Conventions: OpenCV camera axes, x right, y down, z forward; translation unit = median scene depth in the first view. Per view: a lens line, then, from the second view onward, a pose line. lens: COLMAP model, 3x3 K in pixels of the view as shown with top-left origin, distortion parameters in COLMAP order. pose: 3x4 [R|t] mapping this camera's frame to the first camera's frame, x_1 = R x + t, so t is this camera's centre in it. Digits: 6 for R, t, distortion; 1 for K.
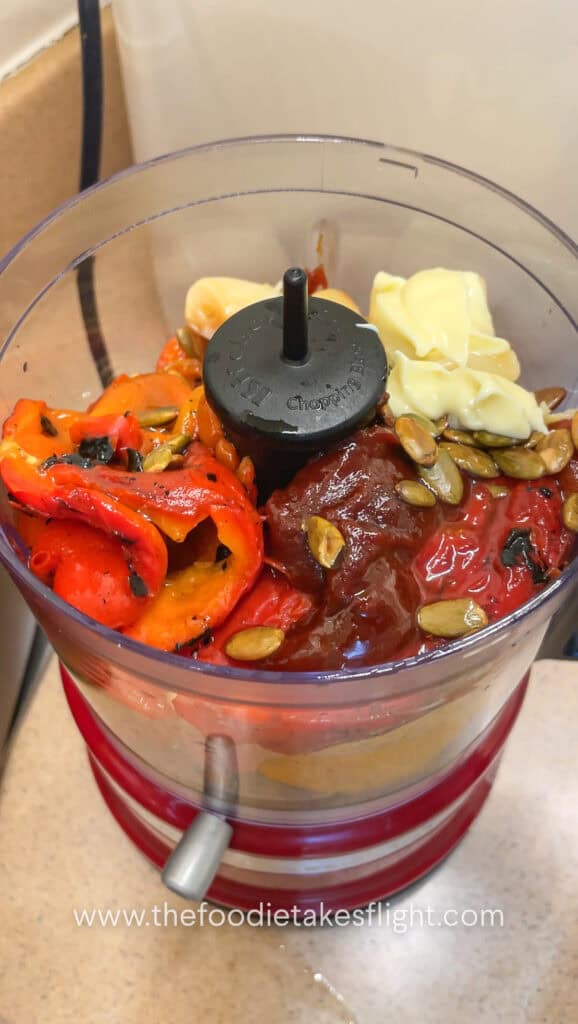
lens RADIAL K [[821.8, 0, 324.3], [0, 821.8, 512.2], [0, 0, 1]] dist [0.001654, -0.003120]
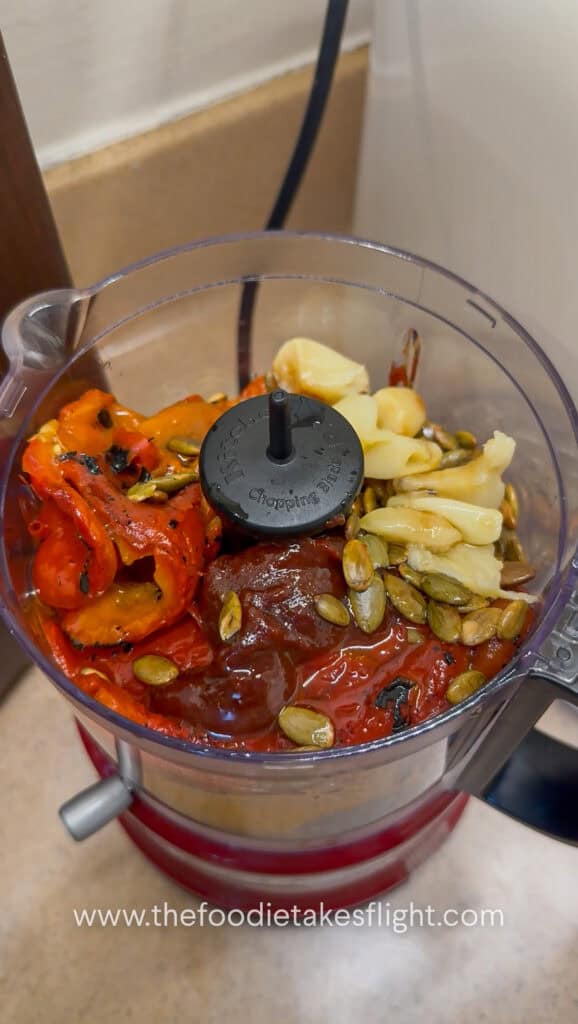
lens RADIAL K [[821.8, 0, 324.3], [0, 821.8, 512.2], [0, 0, 1]] dist [0.001654, -0.003120]
pose [[0.897628, 0.393616, -0.198317, 0.273478], [-0.392007, 0.918655, 0.049018, -0.195750], [0.201479, 0.033742, 0.978911, -0.086595]]
